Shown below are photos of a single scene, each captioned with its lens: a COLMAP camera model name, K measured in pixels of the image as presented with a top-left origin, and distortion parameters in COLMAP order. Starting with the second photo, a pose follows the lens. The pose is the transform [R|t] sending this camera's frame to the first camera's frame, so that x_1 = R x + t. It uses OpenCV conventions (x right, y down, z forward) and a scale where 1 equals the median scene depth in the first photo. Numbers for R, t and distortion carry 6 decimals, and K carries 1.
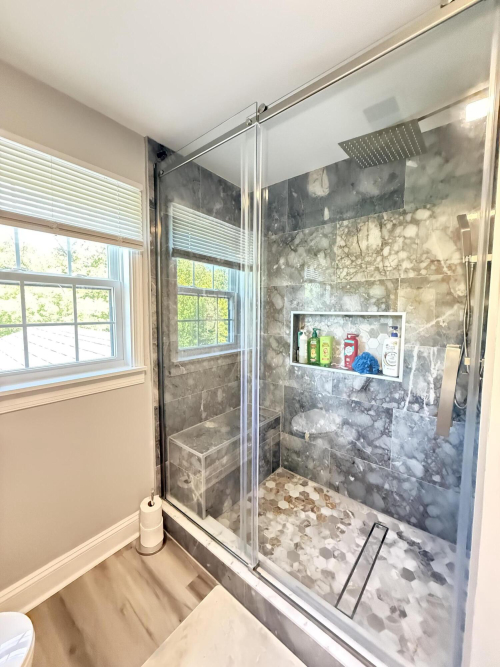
lens RADIAL K [[265.3, 0, 250.9], [0, 265.3, 333.3], [0, 0, 1]] dist [-0.000141, 0.000368]
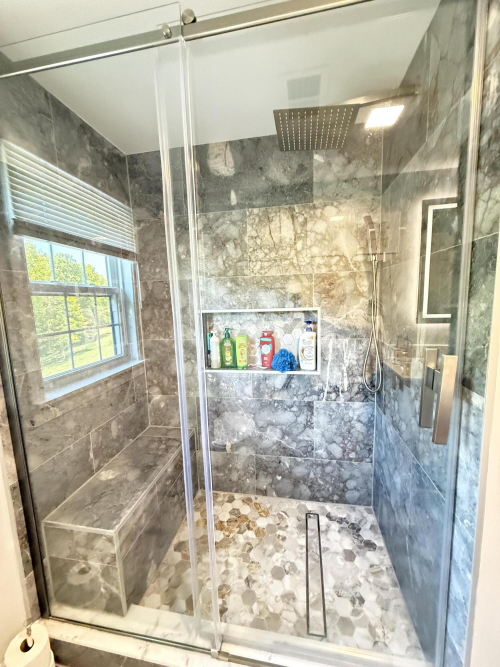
lens RADIAL K [[265.3, 0, 250.6], [0, 265.3, 332.8], [0, 0, 1]] dist [-0.000141, 0.000368]
pose [[0.872718, -0.098978, 0.478086, -0.136931], [0.079850, 0.994986, 0.060230, -0.058283], [-0.481650, -0.014389, 0.876246, 0.211094]]
